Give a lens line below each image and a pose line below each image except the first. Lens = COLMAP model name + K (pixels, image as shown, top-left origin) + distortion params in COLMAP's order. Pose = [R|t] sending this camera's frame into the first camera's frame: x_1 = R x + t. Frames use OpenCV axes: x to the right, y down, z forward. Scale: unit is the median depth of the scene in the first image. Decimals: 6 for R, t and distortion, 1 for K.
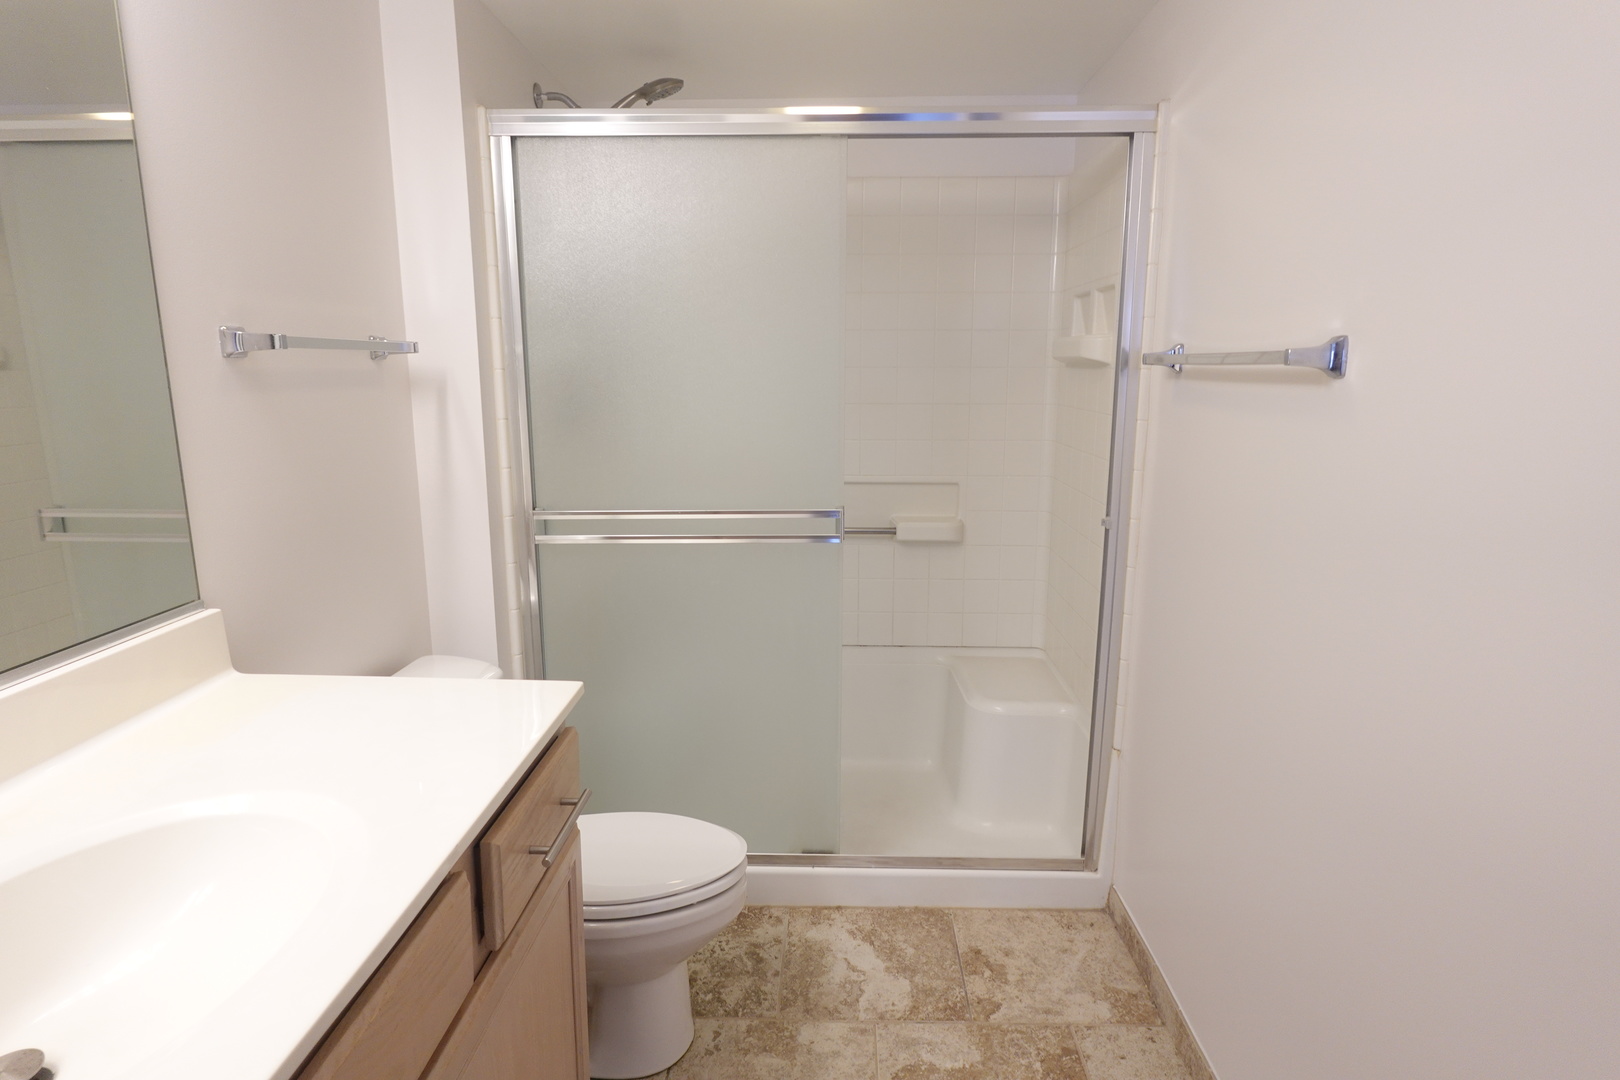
lens RADIAL K [[917.1, 0, 810.7], [0, 917.1, 543.0], [0, 0, 1]] dist [-0.005141, 0.004449]
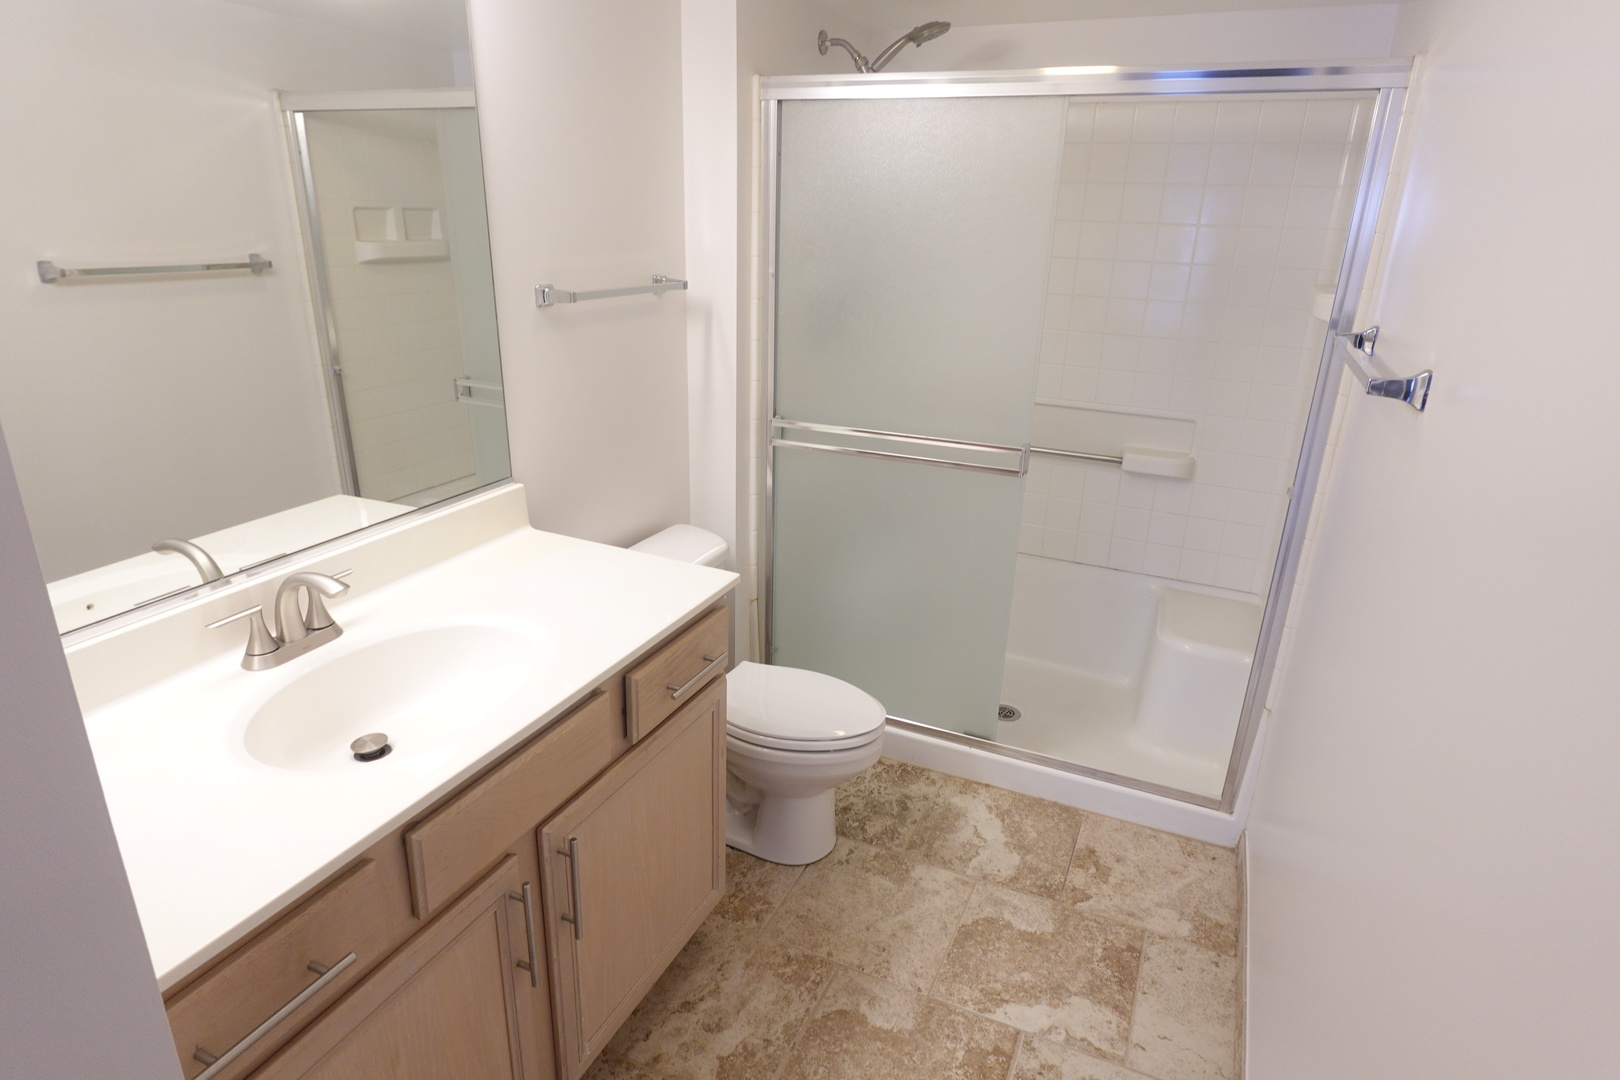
lens RADIAL K [[917.1, 0, 810.7], [0, 917.1, 543.0], [0, 0, 1]] dist [-0.005141, 0.004449]
pose [[0.921896, 0.156161, -0.354574, 0.214863], [-0.100765, 0.980320, 0.169760, -0.089458], [0.374106, -0.120772, 0.919488, -0.132207]]
